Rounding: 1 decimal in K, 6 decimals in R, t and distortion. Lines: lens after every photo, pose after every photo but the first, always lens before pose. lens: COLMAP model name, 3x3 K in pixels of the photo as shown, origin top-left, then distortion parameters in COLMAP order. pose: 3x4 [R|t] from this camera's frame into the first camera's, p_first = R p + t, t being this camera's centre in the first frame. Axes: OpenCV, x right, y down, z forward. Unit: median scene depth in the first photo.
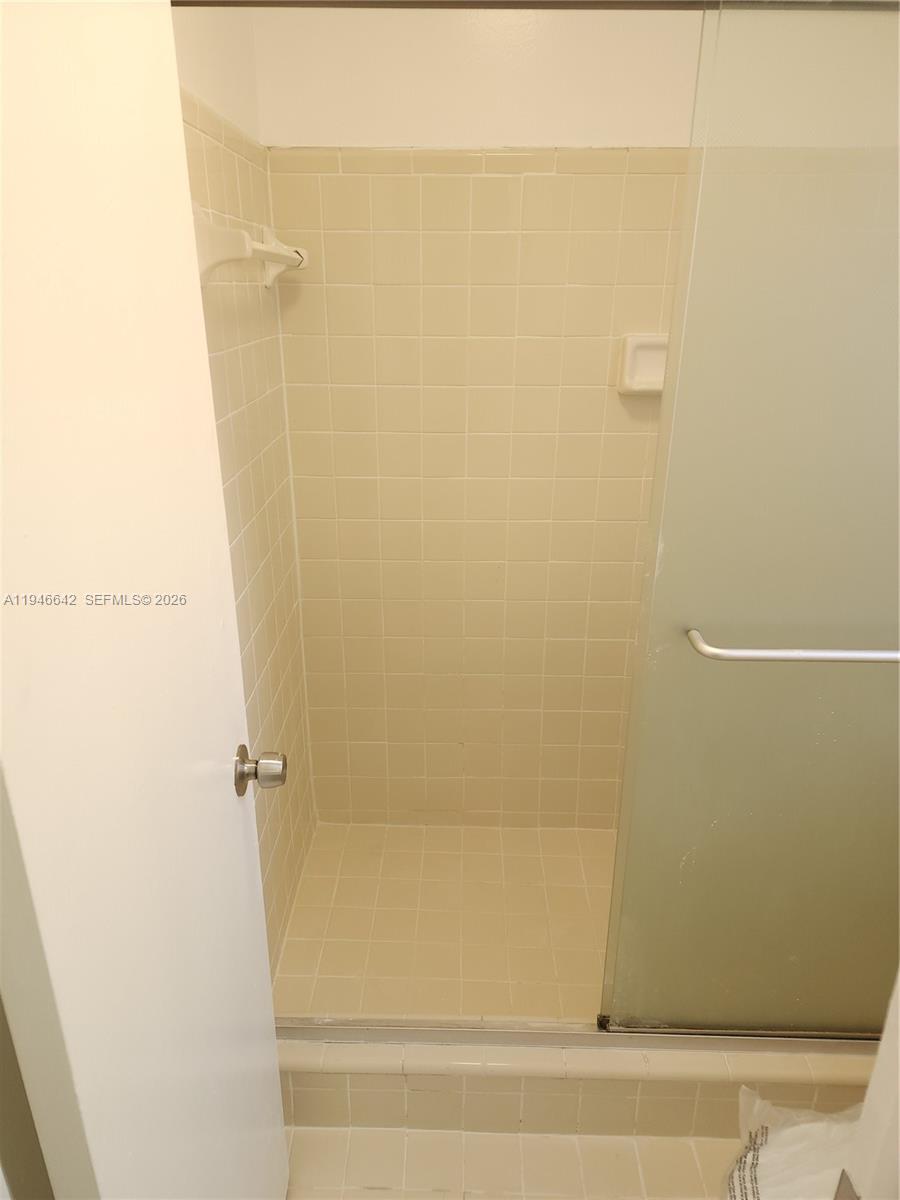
lens RADIAL K [[802.2, 0, 444.8], [0, 802.2, 597.8], [0, 0, 1]] dist [0.055027, -0.050579]
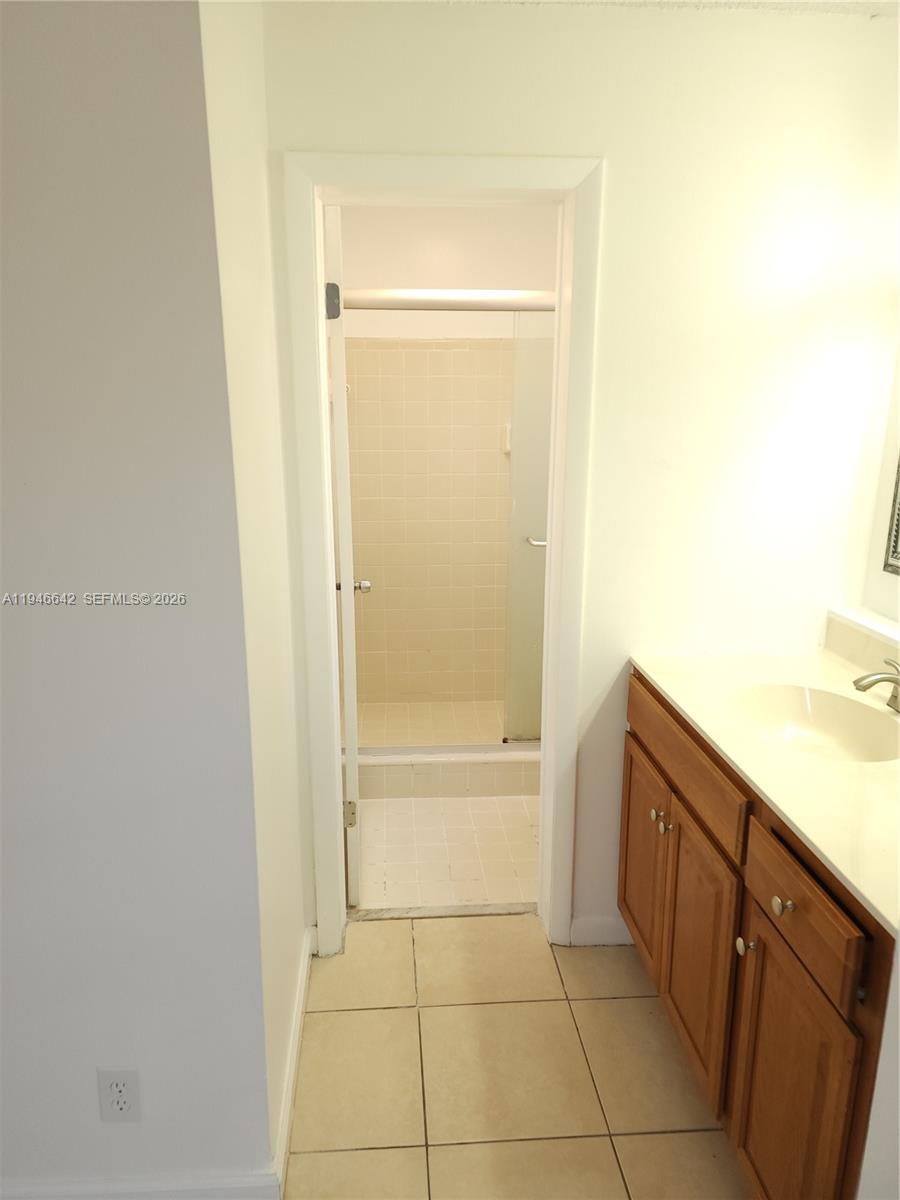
lens RADIAL K [[802.2, 0, 447.6], [0, 802.2, 602.4], [0, 0, 1]] dist [0.055027, -0.050579]
pose [[0.995786, -0.022727, 0.088846, -0.132667], [0.032612, 0.993236, -0.111441, 0.401526], [-0.085712, 0.113869, 0.989792, -1.113237]]
